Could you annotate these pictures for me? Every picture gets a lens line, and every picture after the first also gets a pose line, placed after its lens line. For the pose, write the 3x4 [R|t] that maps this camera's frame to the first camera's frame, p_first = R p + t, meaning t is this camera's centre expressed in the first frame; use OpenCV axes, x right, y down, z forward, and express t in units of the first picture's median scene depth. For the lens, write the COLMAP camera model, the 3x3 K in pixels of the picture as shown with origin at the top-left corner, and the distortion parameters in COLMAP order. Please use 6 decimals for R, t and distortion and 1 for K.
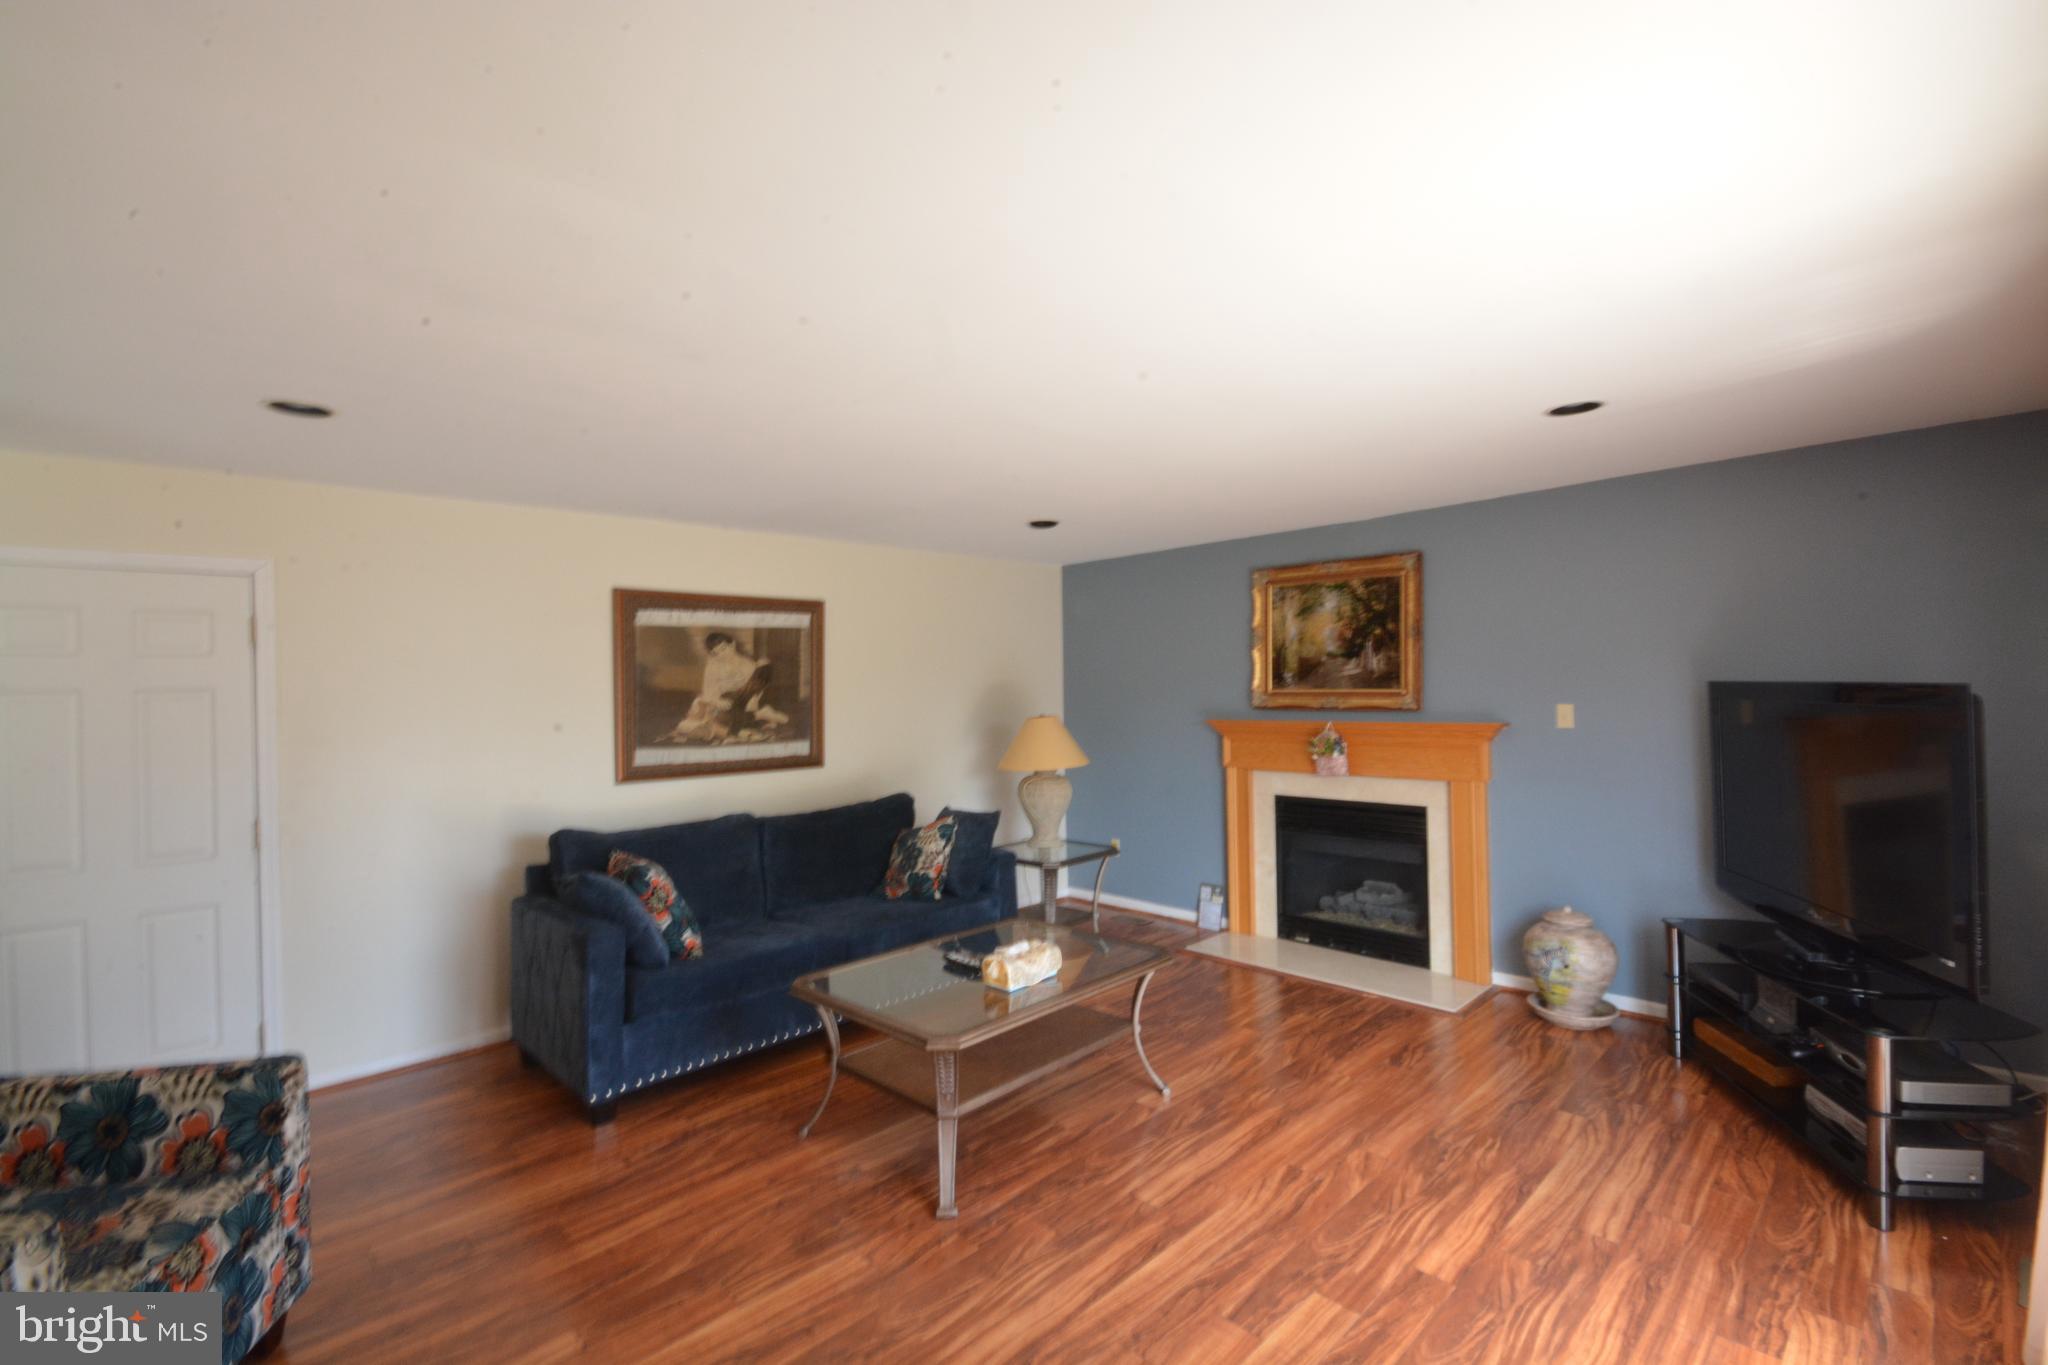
lens RADIAL K [[900.1, 0, 1037.6], [0, 900.1, 681.0], [0, 0, 1]] dist [0.008036, -0.010873]
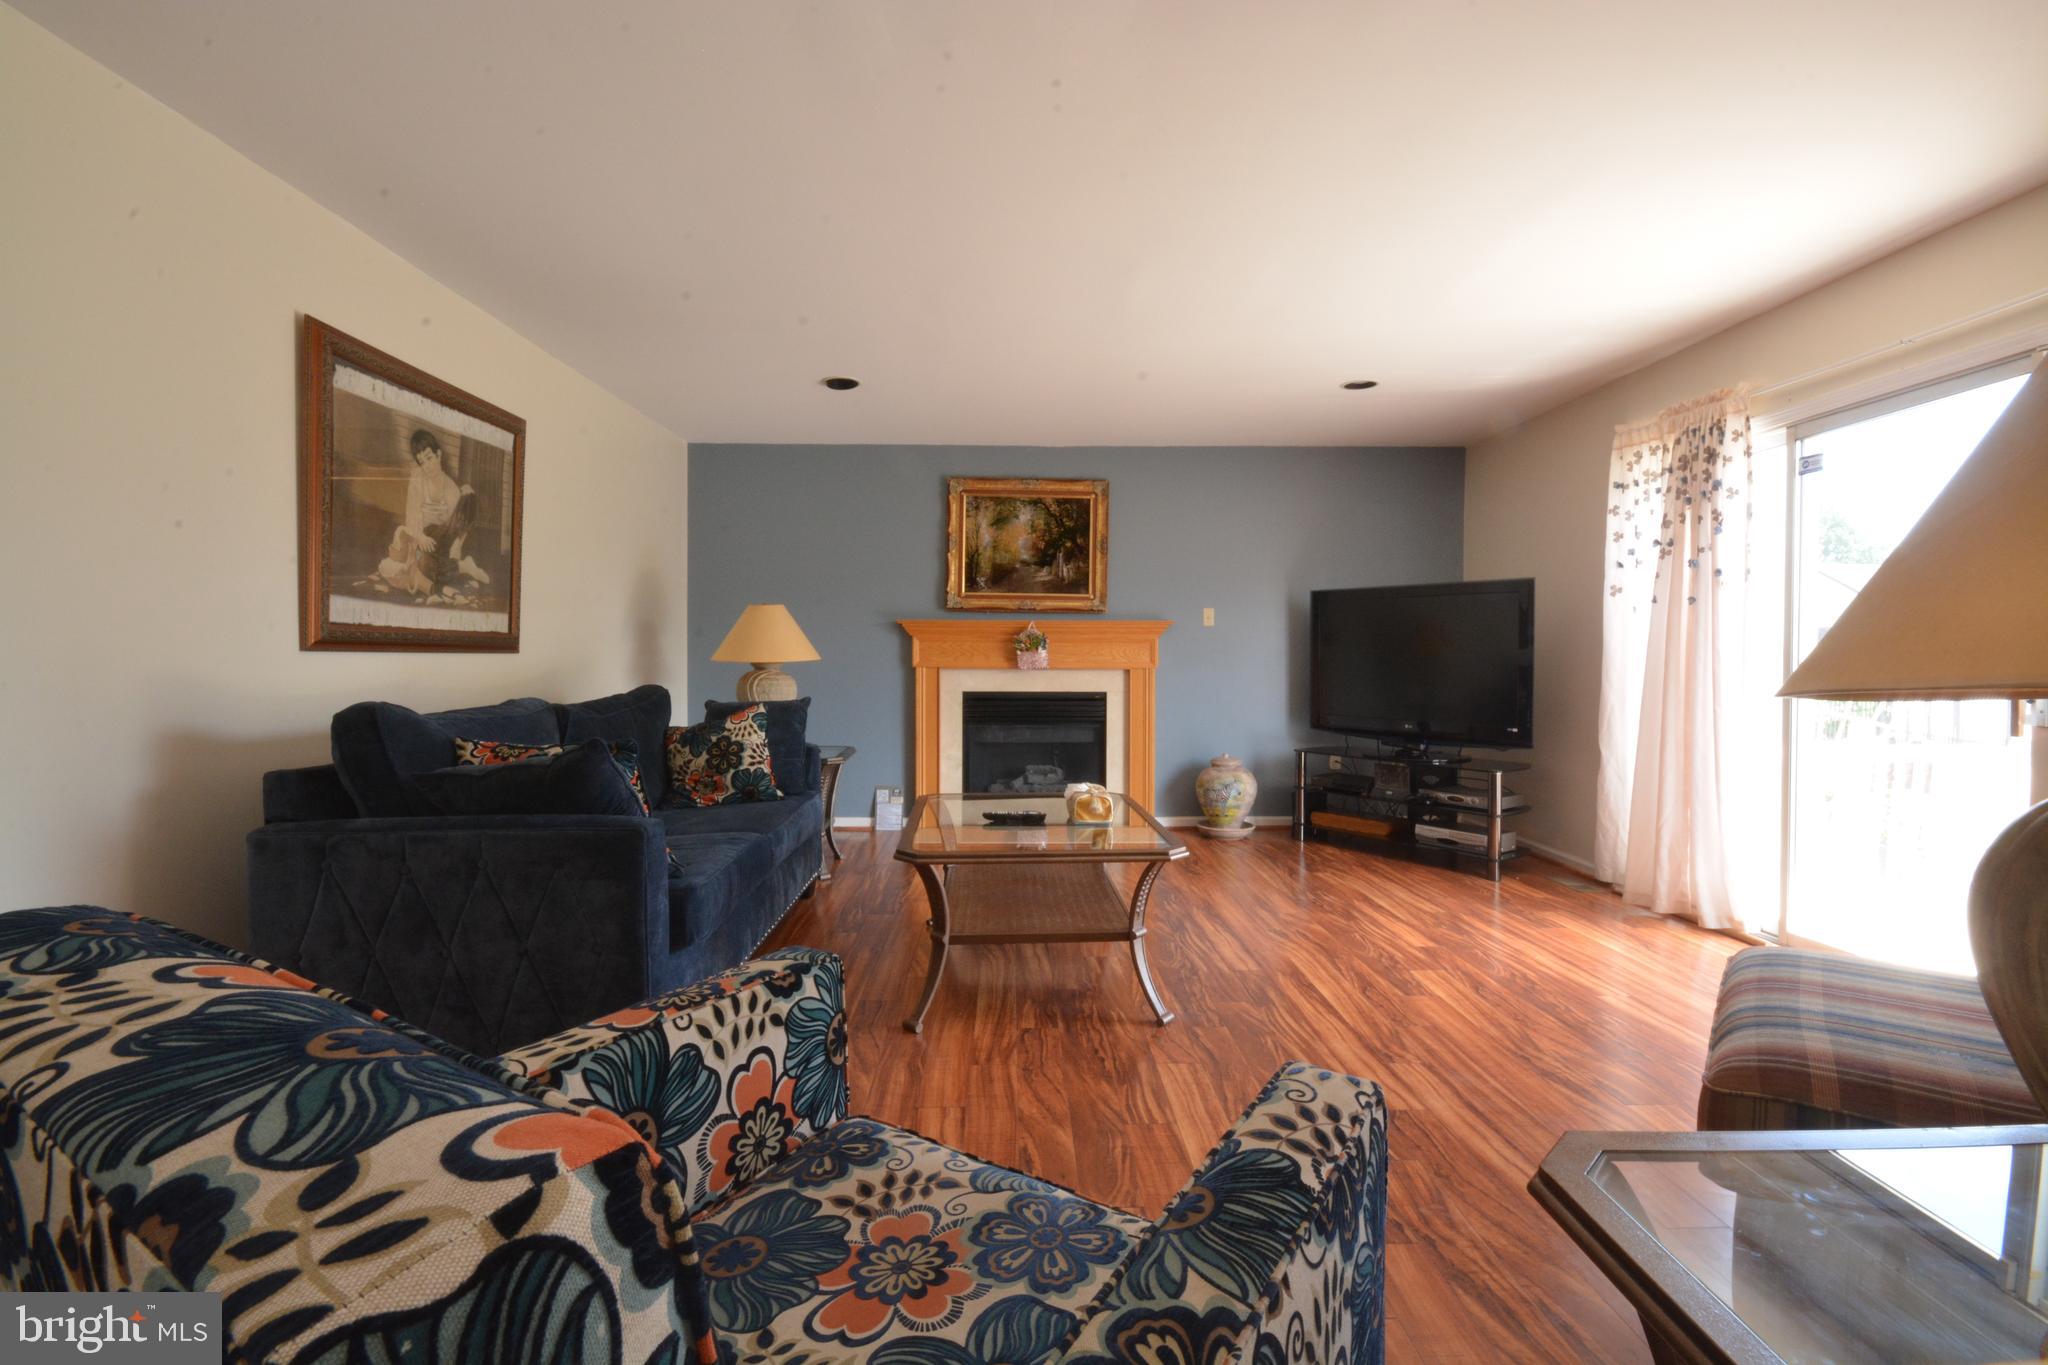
lens RADIAL K [[926.6, 0, 1033.8], [0, 926.6, 676.3], [0, 0, 1]] dist [-0.006674, 0.000738]
pose [[0.681441, 0.007130, 0.731839, -0.571510], [-0.022921, 0.999670, 0.011603, 0.110924], [-0.731514, -0.024681, 0.681379, 0.232349]]
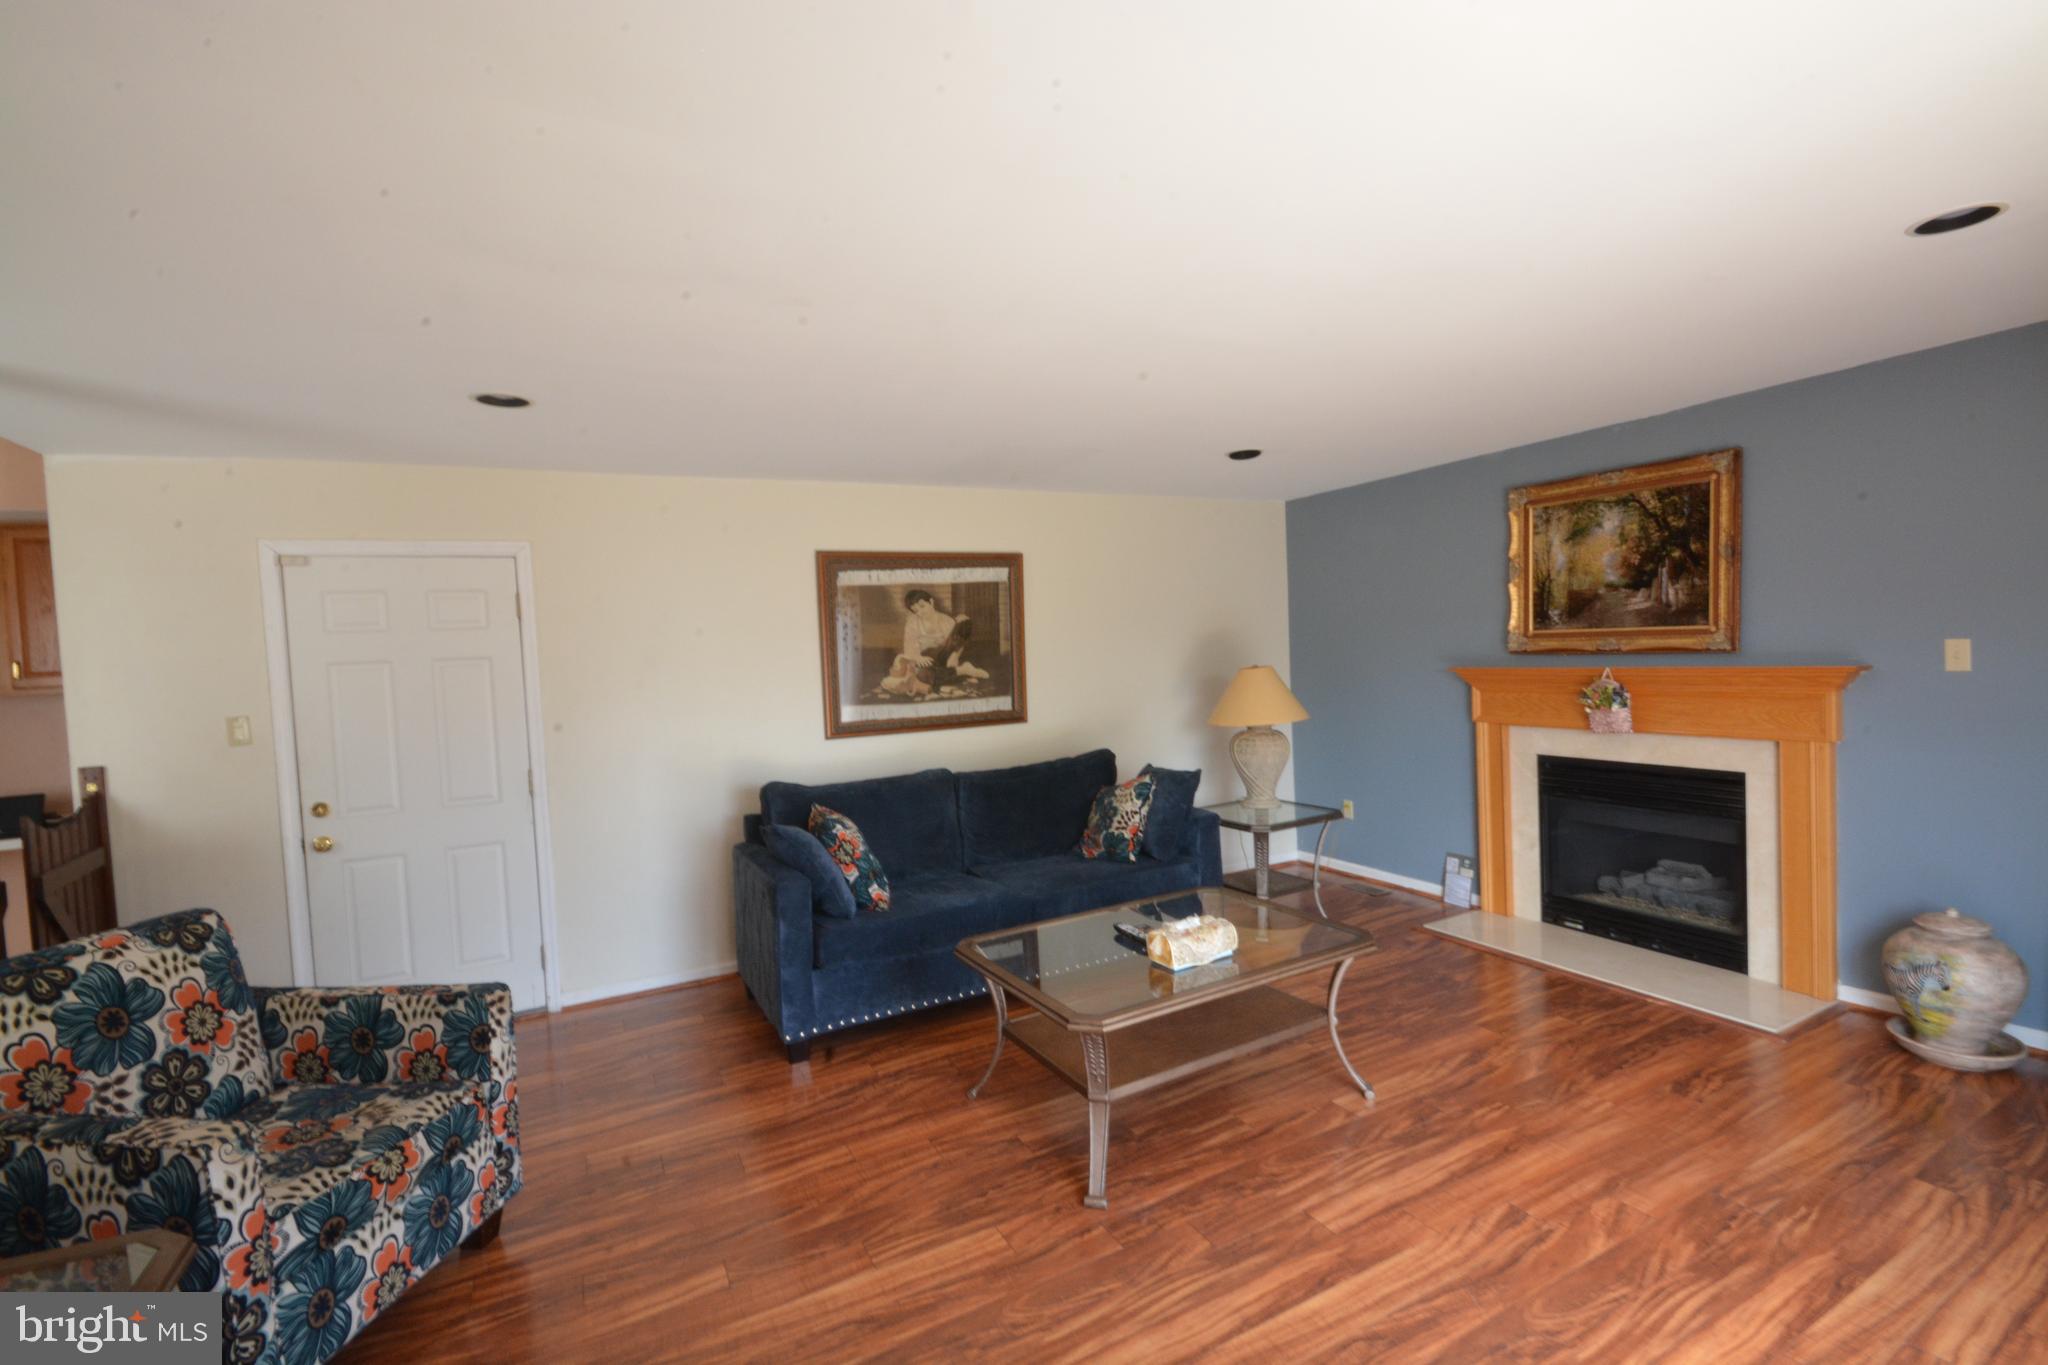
lens RADIAL K [[900.1, 0, 1035.6], [0, 900.1, 680.0], [0, 0, 1]] dist [0.008036, -0.010873]
pose [[0.957144, -0.013587, -0.289295, 0.068164], [0.028885, 0.998397, 0.048680, 0.001480], [0.288170, -0.054950, 0.956001, 0.069376]]
